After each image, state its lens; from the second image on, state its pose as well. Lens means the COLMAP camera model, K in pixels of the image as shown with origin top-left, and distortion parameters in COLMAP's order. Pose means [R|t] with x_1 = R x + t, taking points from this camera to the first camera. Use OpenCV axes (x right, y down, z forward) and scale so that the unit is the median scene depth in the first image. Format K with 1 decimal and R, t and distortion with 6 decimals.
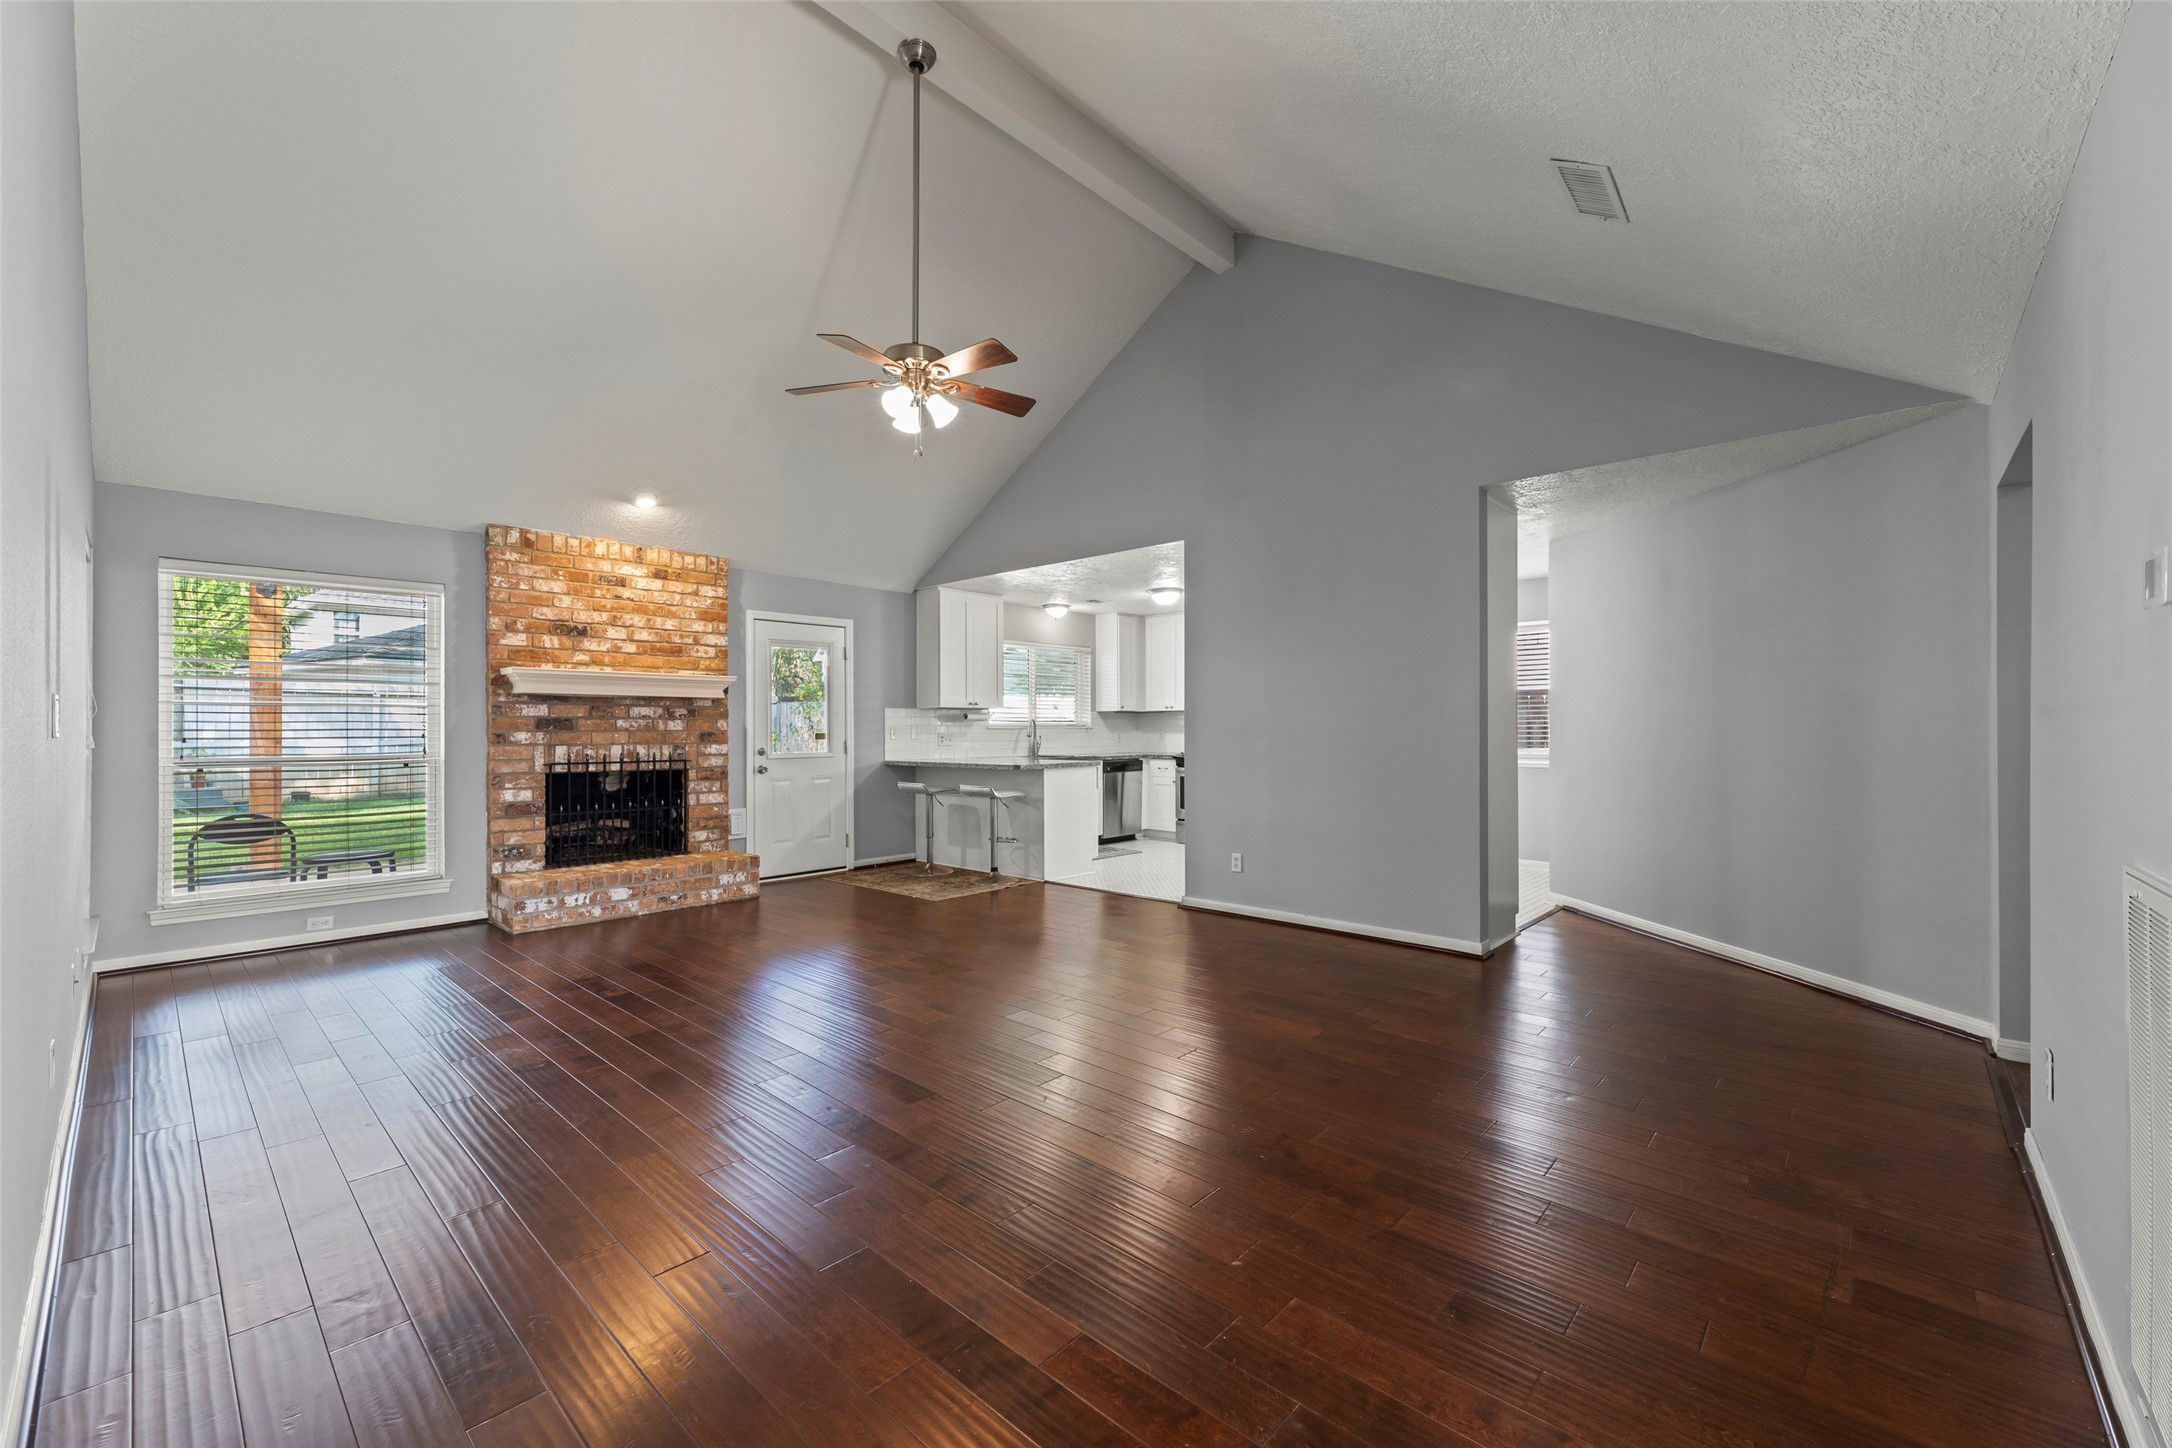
lens RADIAL K [[878.1, 0, 1086.0], [0, 878.1, 724.0], [0, 0, 1]] dist [-0.000074, -0.000016]
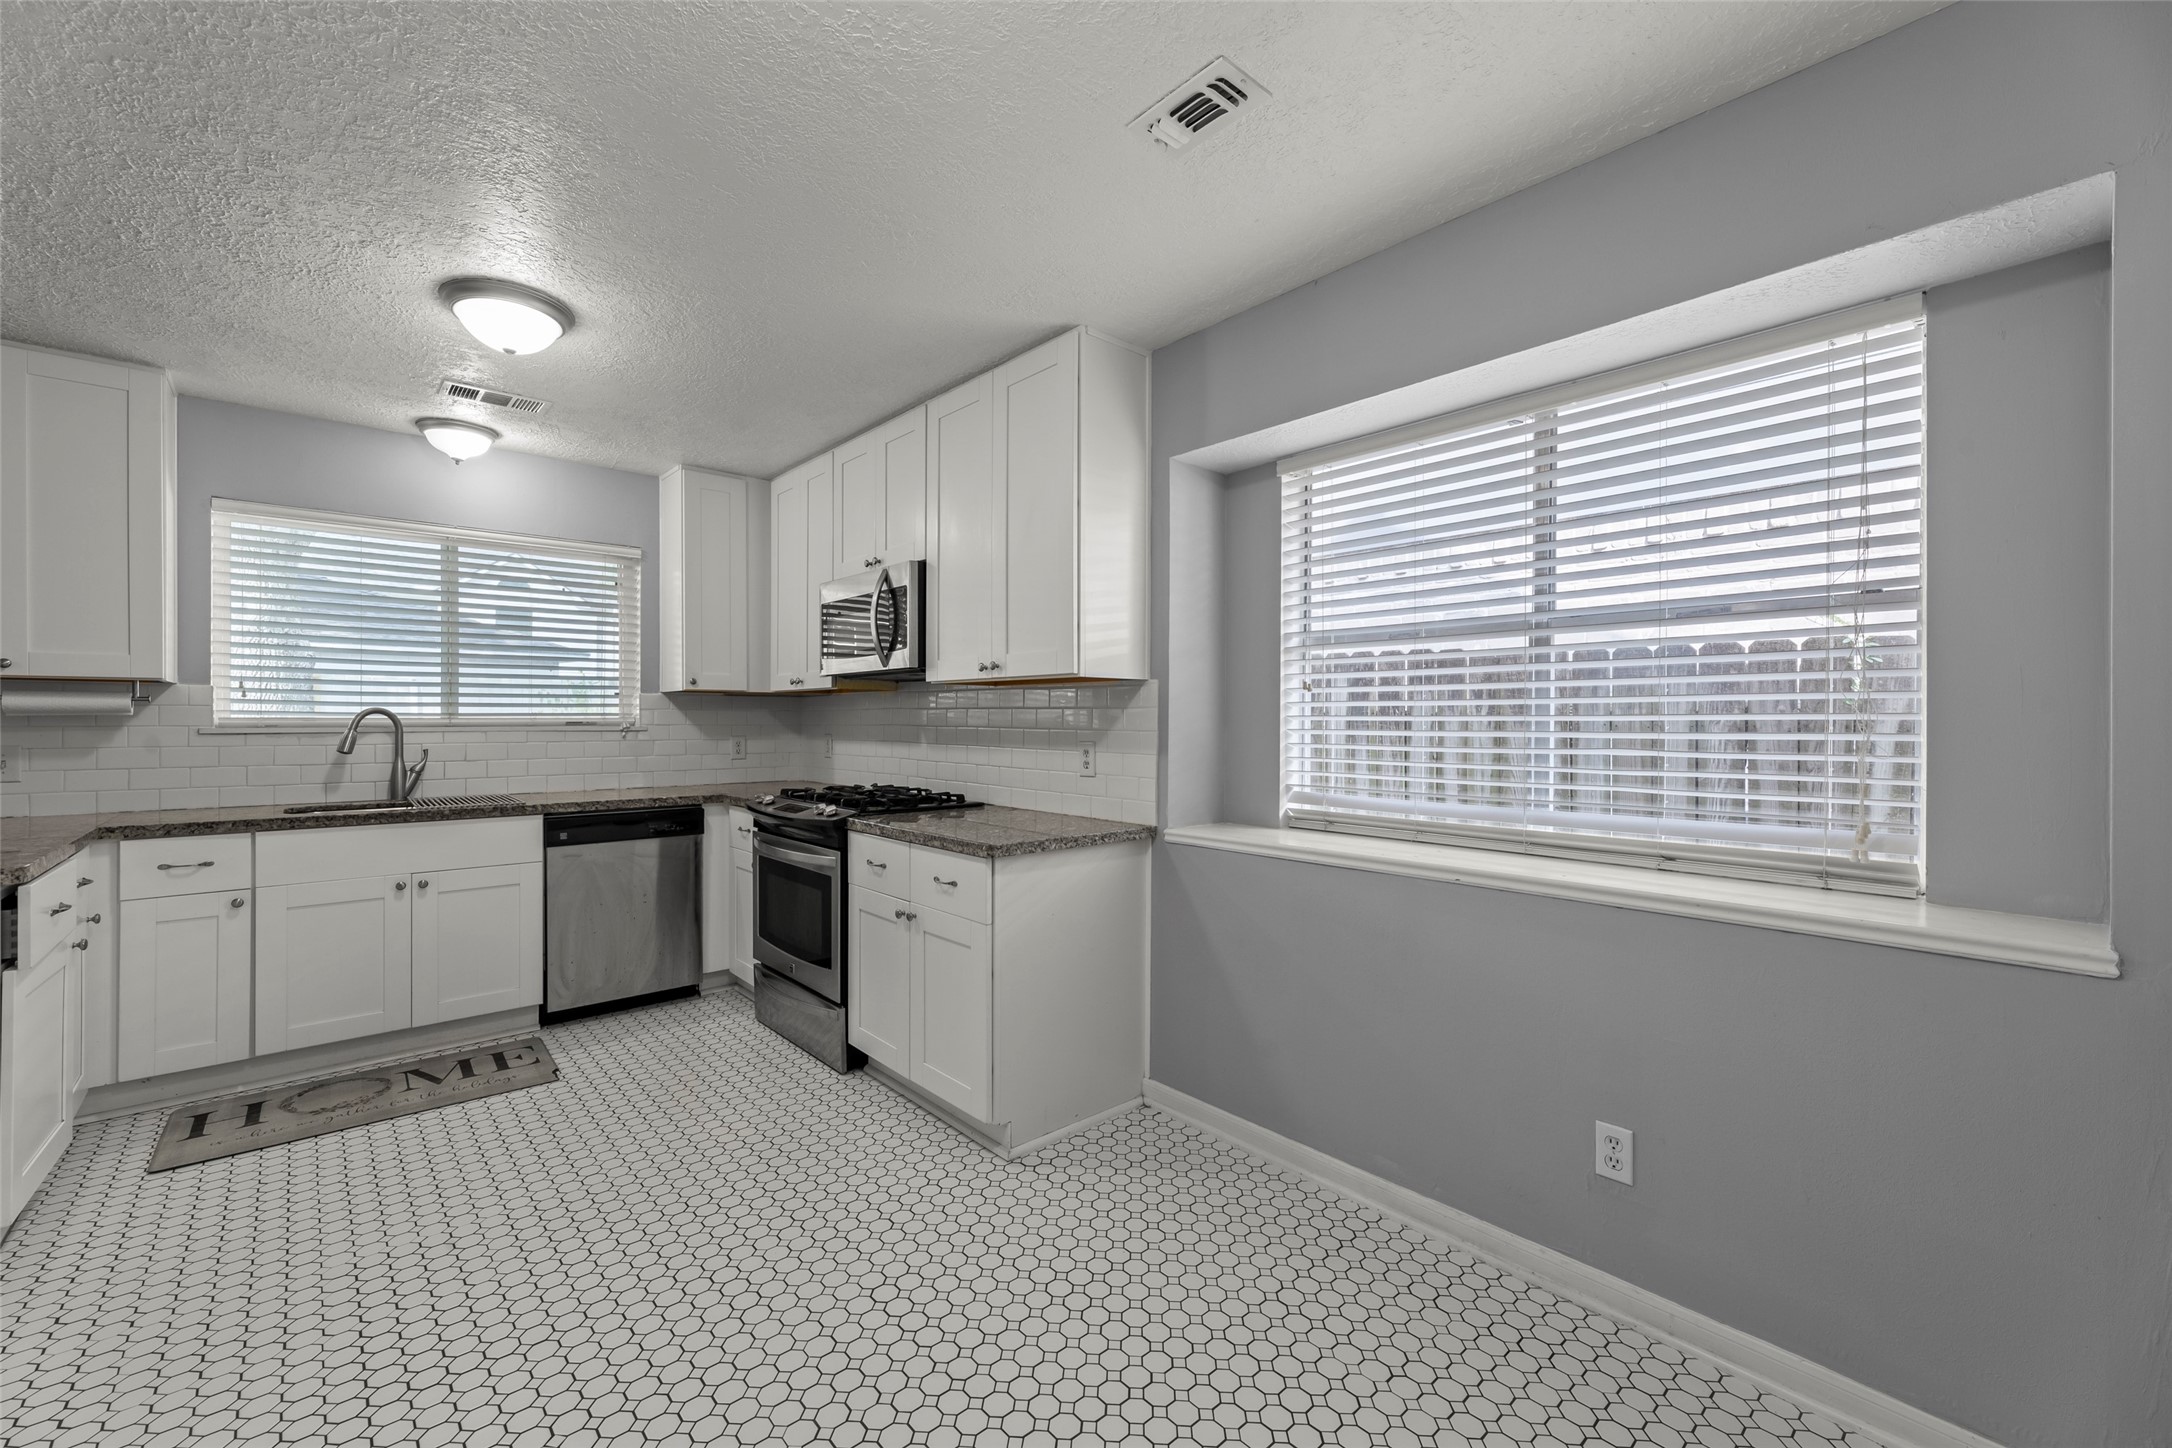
lens RADIAL K [[878.1, 0, 1086.0], [0, 878.1, 724.0], [0, 0, 1]] dist [-0.000074, -0.000016]
pose [[0.995159, 0.000844, -0.098273, 0.270010], [-0.000704, 0.999999, 0.001457, 0.001098], [0.098274, -0.001380, 0.995158, 0.581610]]
